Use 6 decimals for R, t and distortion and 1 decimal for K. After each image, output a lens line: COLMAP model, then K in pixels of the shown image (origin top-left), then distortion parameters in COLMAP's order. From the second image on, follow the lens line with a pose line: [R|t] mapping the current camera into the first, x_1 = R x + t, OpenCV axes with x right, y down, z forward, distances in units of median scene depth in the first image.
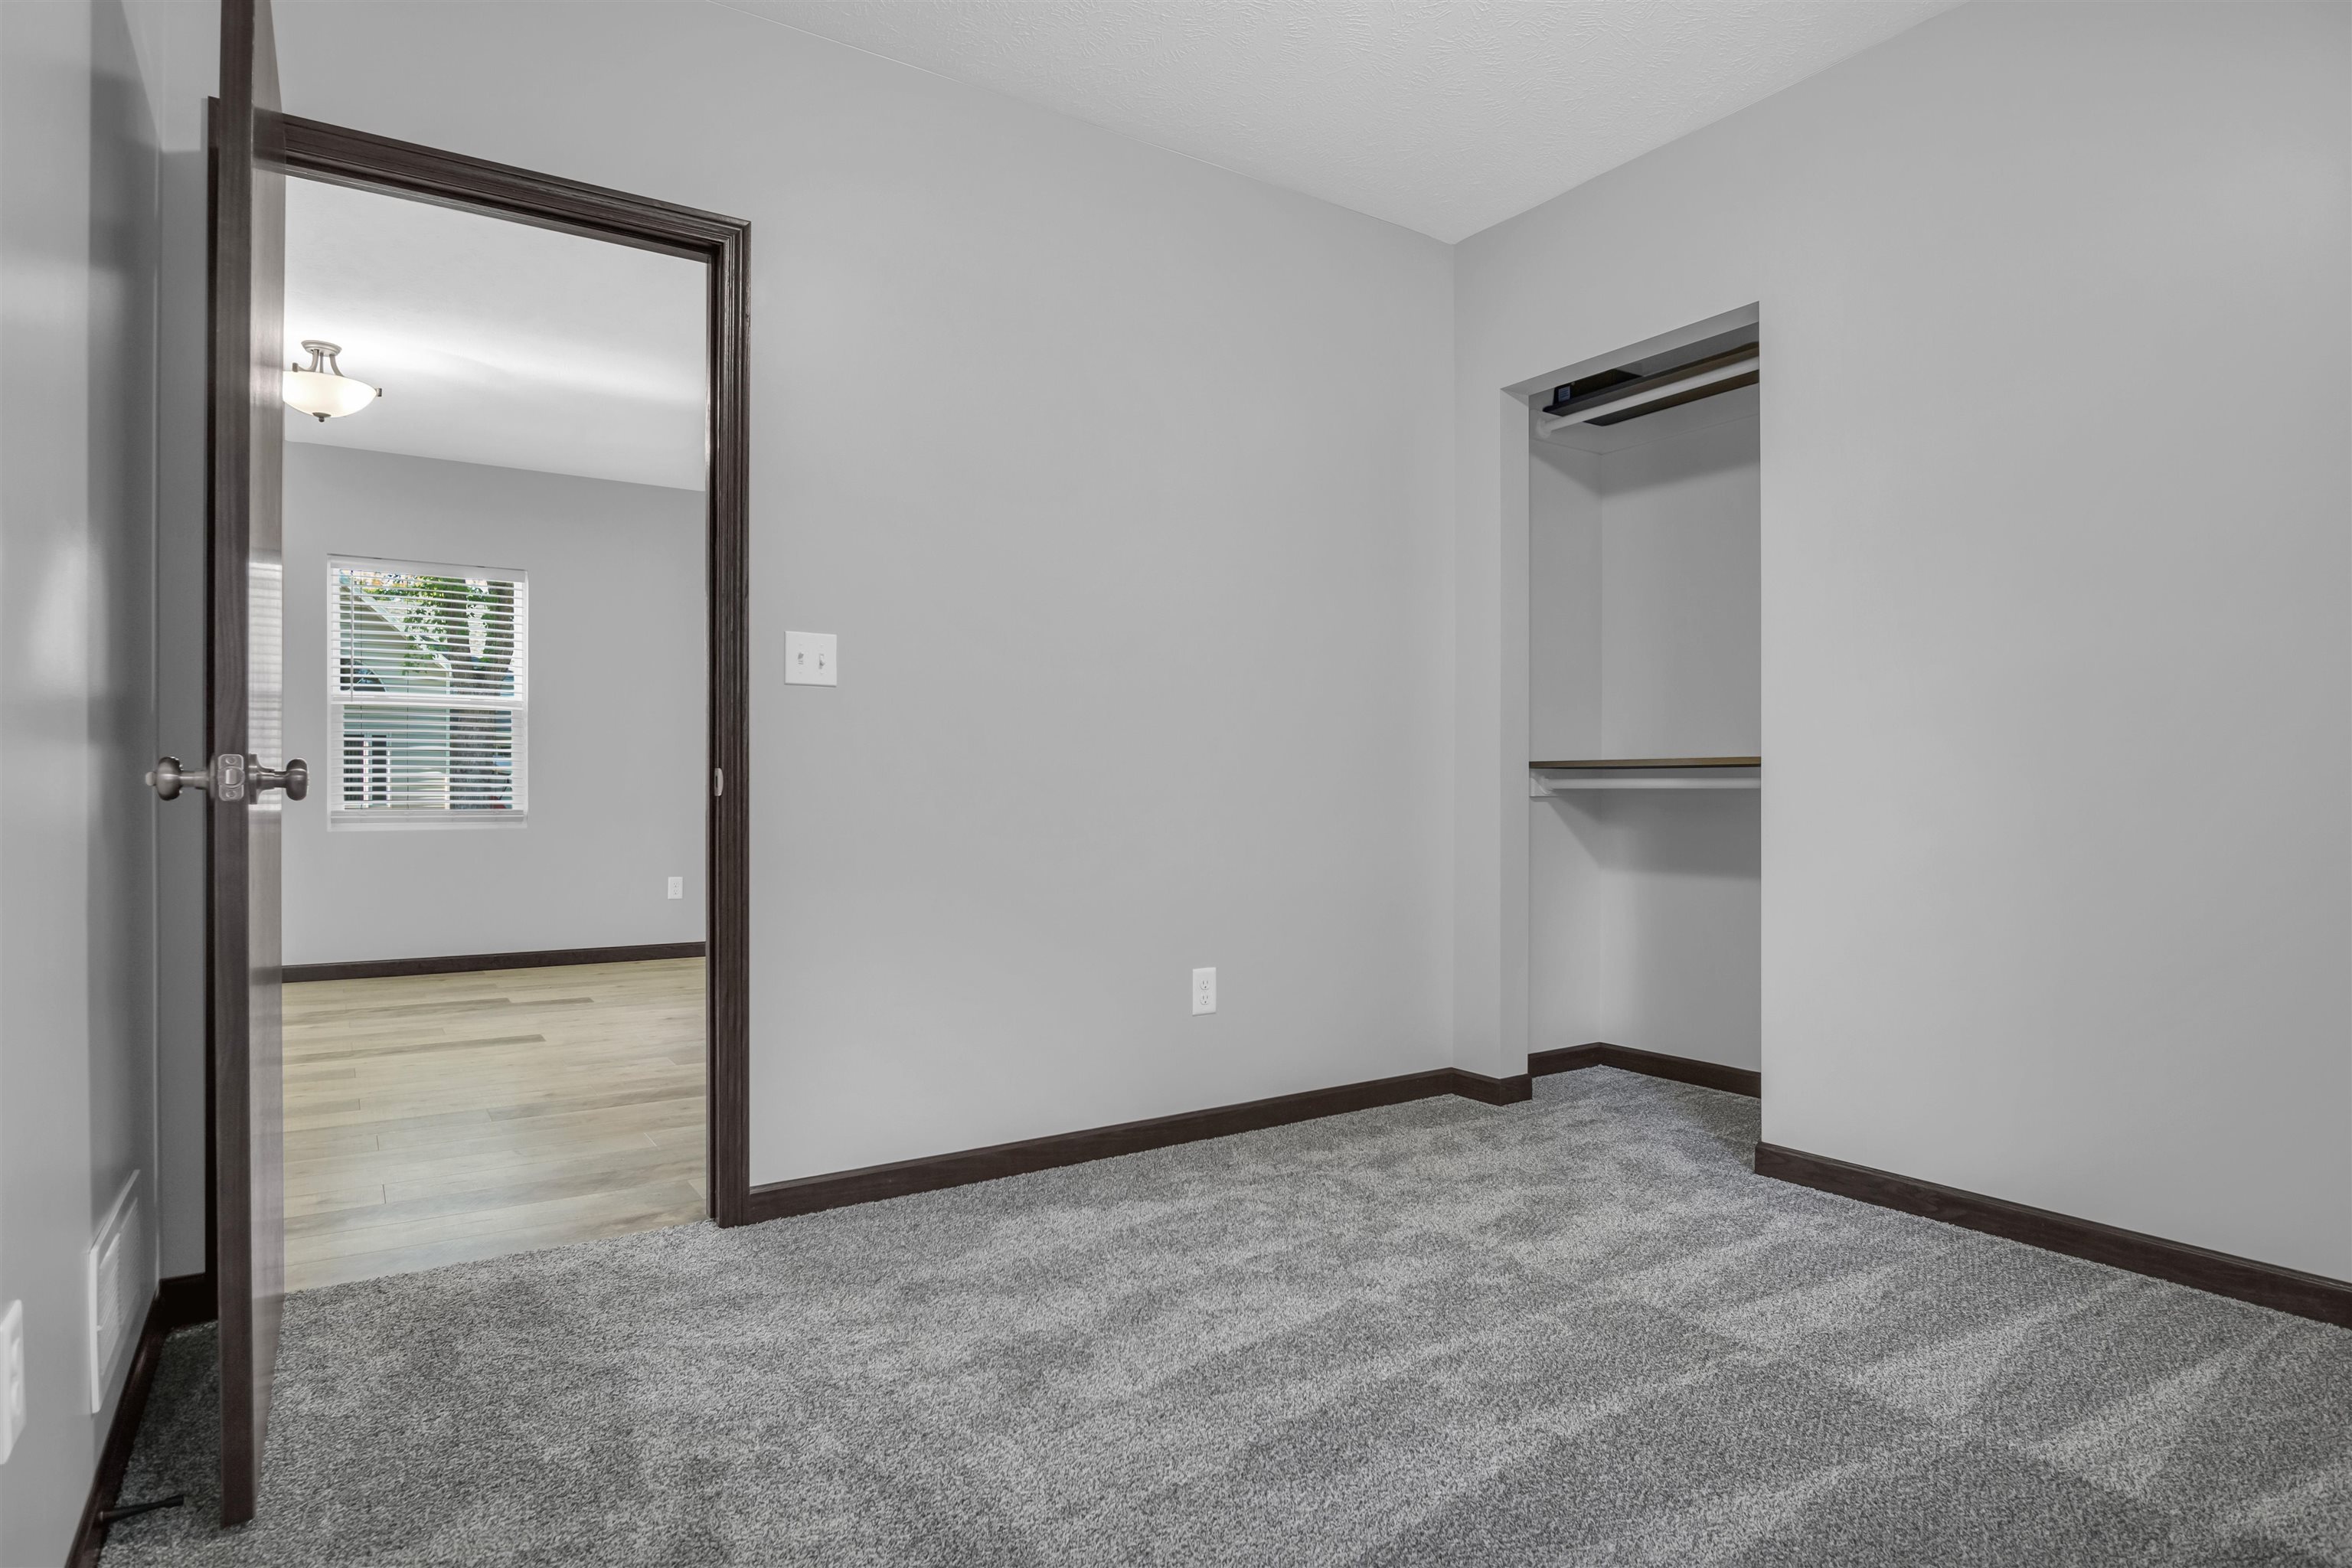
lens RADIAL K [[1277.4, 0, 1169.7], [0, 1277.4, 776.9], [0, 0, 1]] dist [-0.031804, 0.009679]
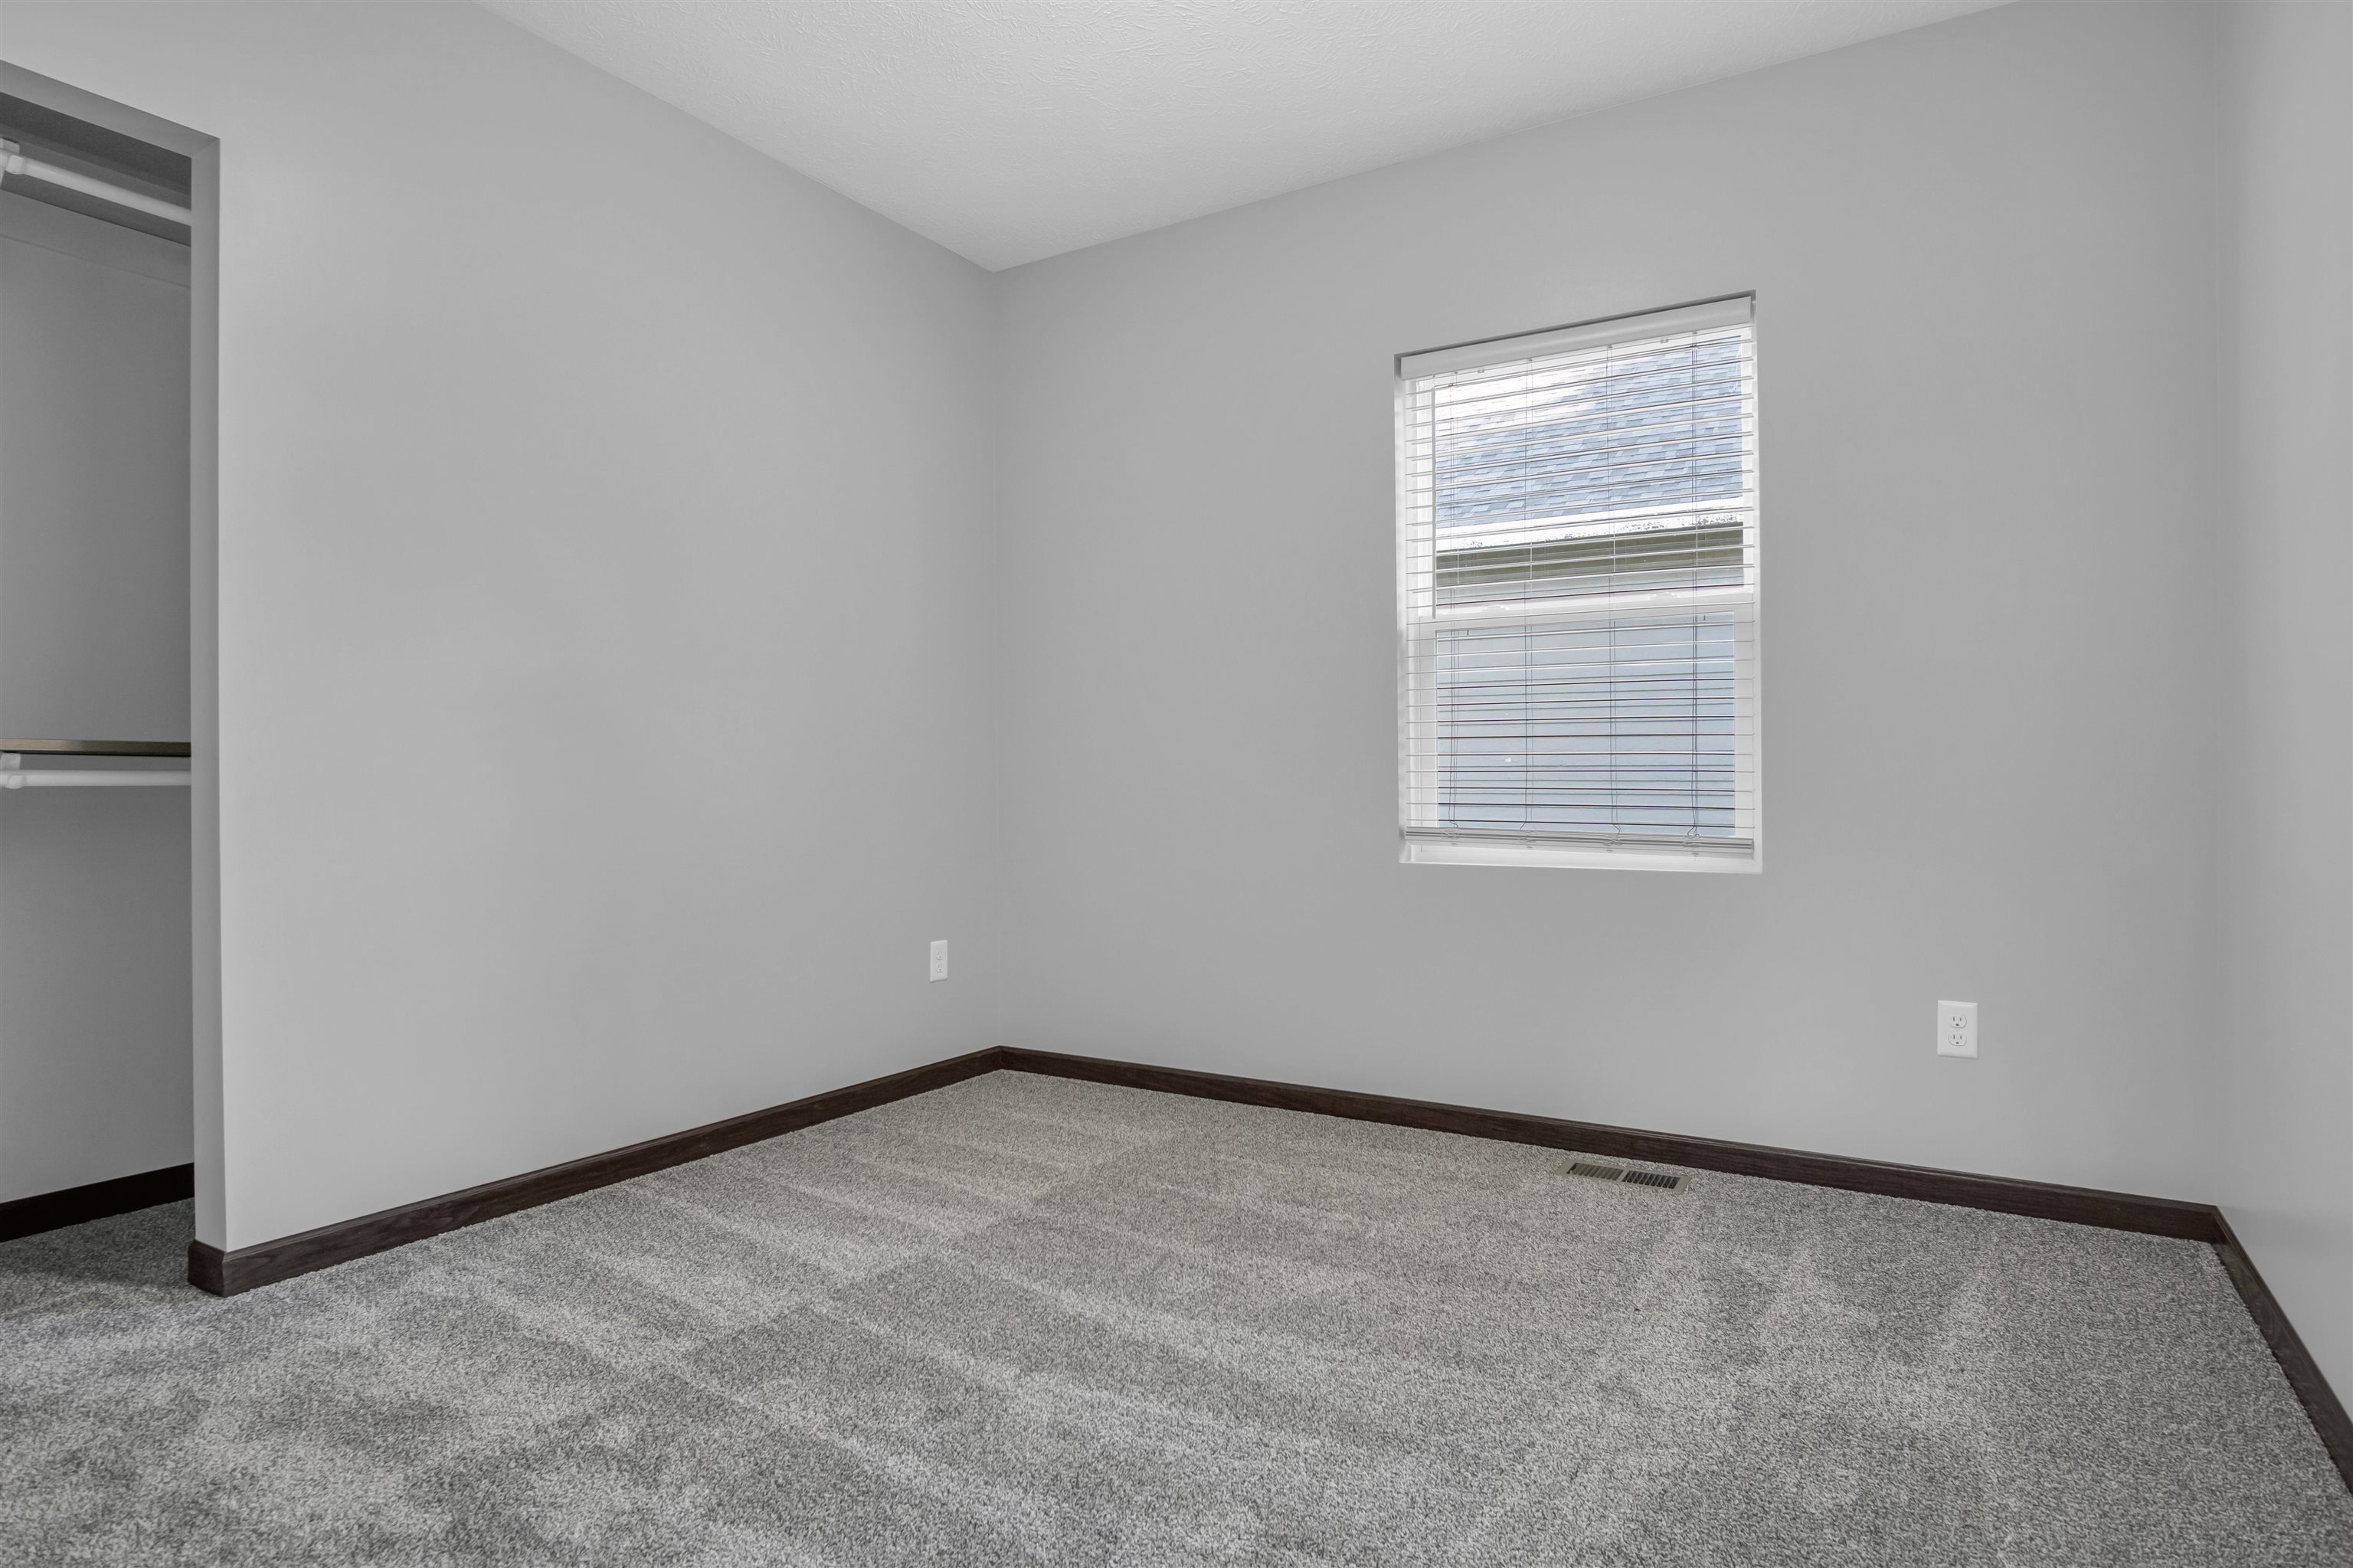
lens RADIAL K [[1293.8, 0, 1170.9], [0, 1293.8, 765.2], [0, 0, 1]] dist [-0.032931, 0.009017]
pose [[-0.427170, 0.012473, 0.904085, -0.503484], [-0.011564, 0.999748, -0.019257, 0.005979], [-0.904097, -0.018681, -0.426918, 0.893810]]
